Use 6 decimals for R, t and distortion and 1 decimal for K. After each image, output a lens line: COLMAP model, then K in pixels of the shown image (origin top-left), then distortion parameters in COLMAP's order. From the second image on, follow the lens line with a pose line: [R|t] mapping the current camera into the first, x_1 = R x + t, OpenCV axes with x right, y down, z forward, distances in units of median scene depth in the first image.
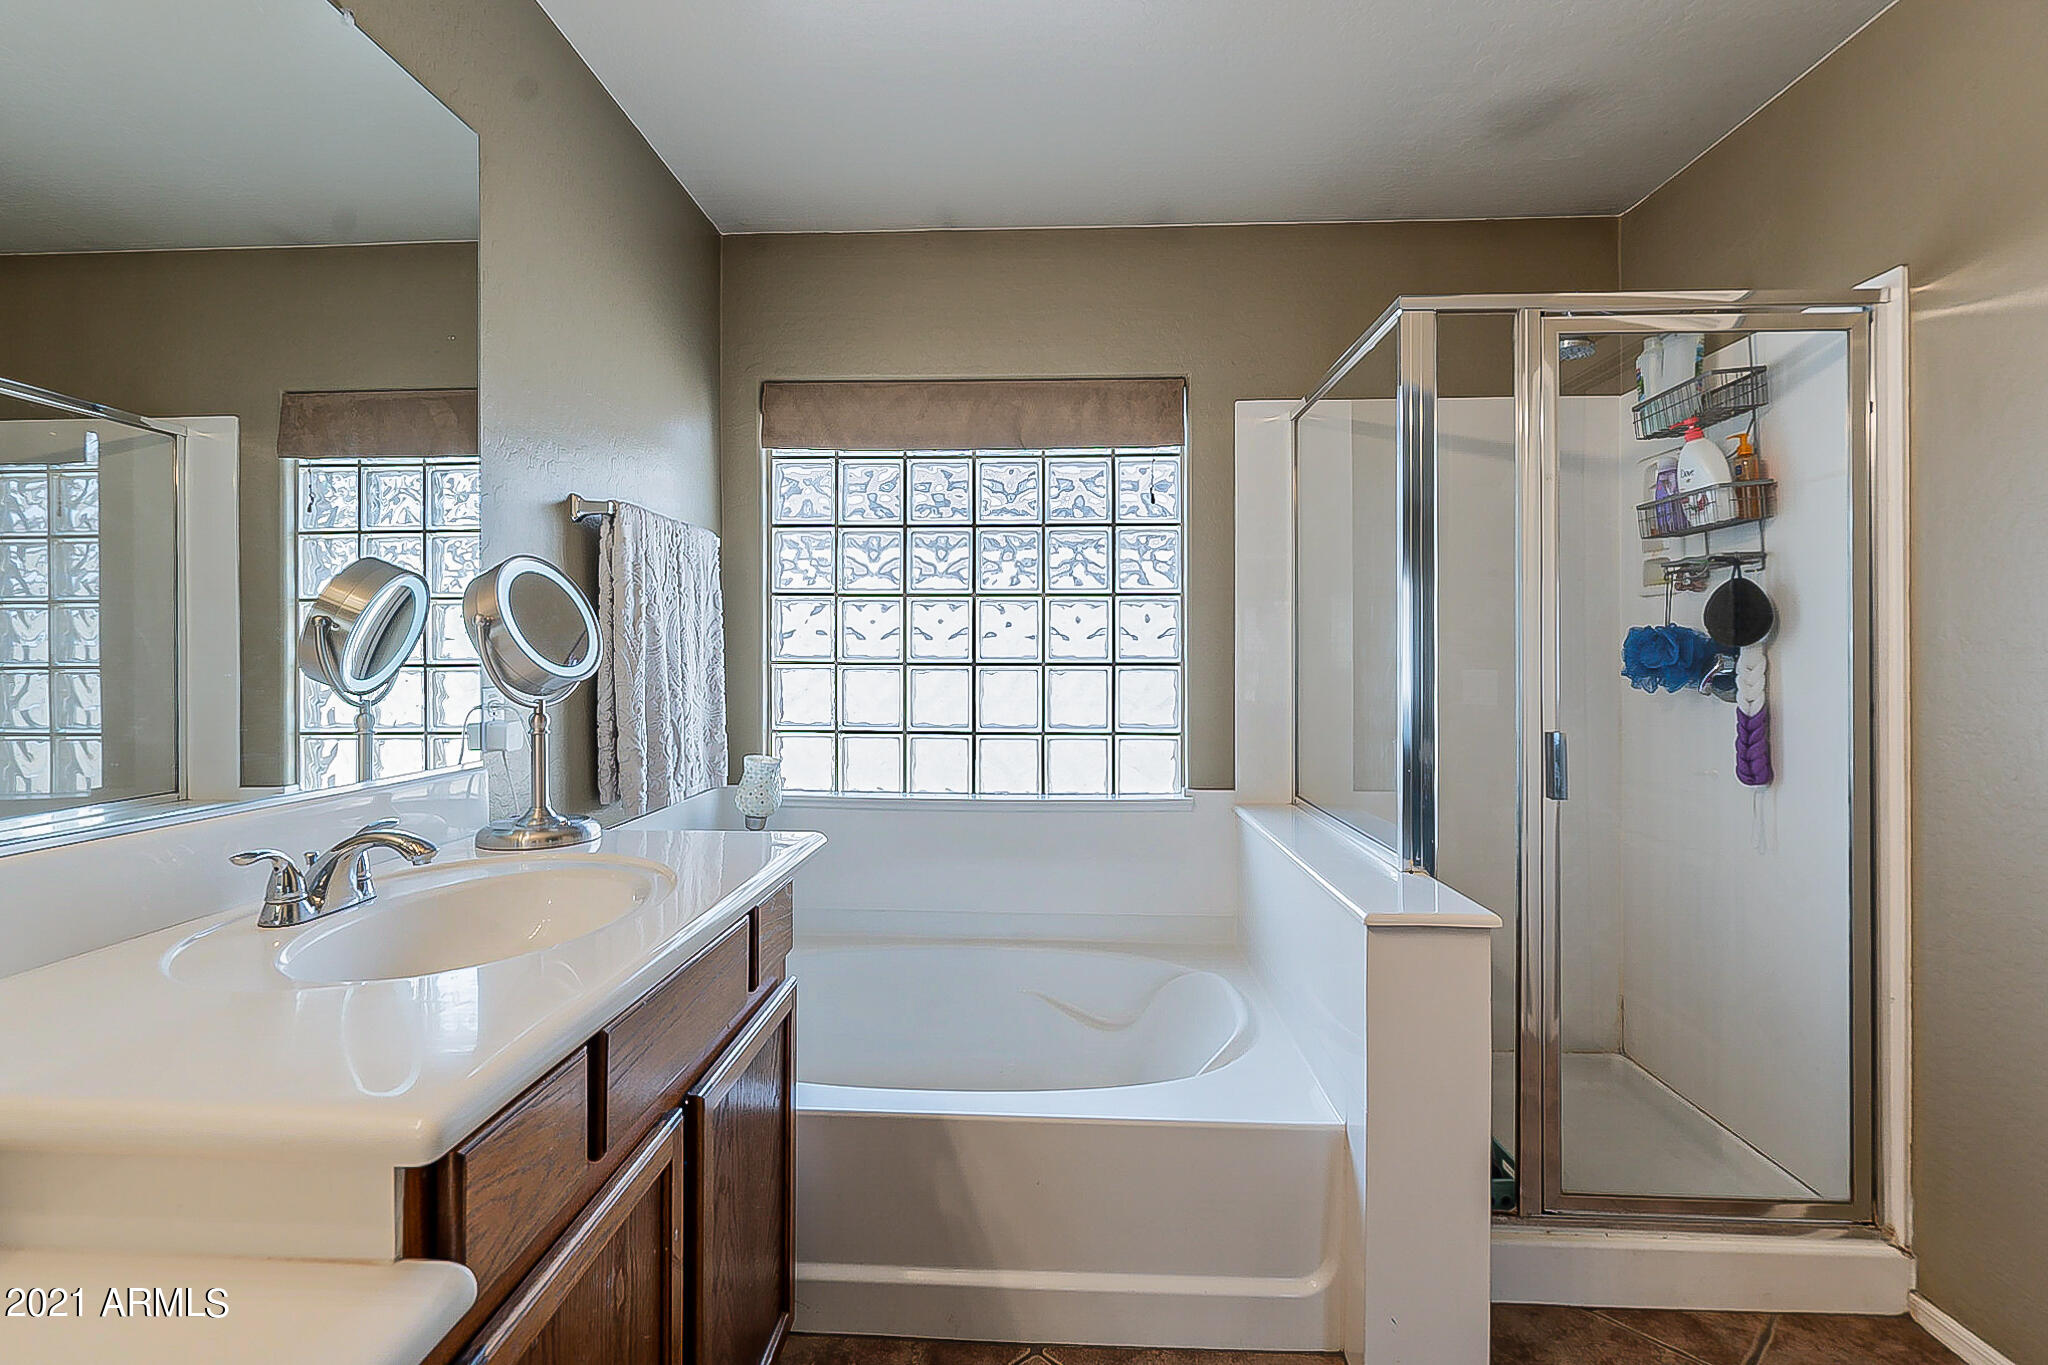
lens RADIAL K [[949.6, 0, 1021.2], [0, 949.6, 651.5], [0, 0, 1]] dist [-0.001360, -0.000115]
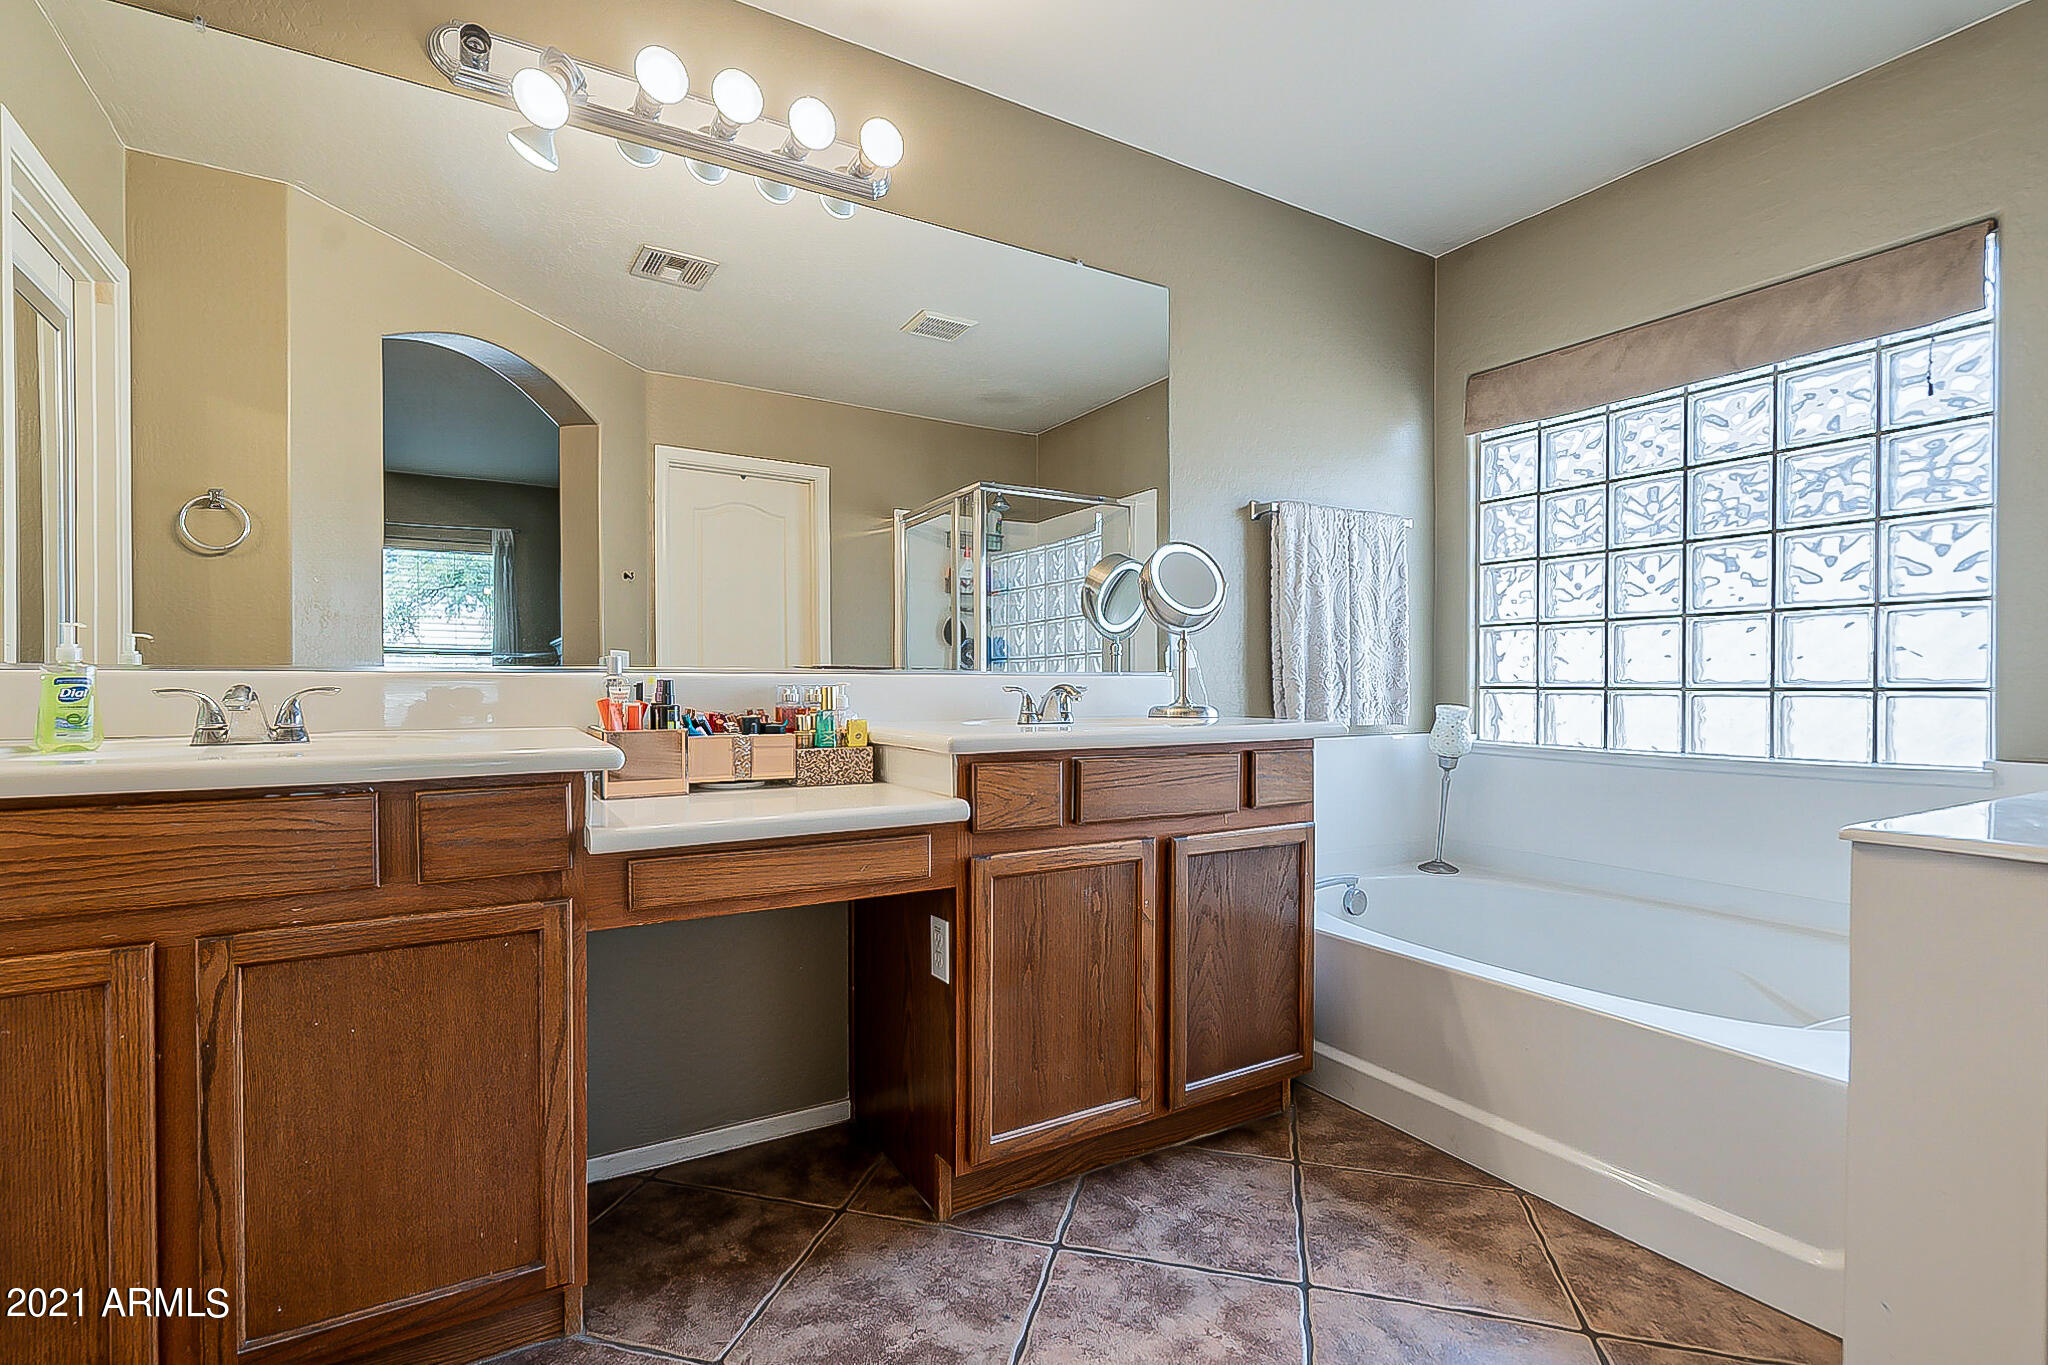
lens RADIAL K [[935.0, 0, 1011.2], [0, 935.0, 688.0], [0, 0, 1]] dist [-0.000771, 0.000006]
pose [[0.547249, 0.002015, -0.836967, 0.361523], [0.005580, 0.999966, 0.006056, 0.075850], [0.836951, -0.007984, 0.547220, -0.061200]]
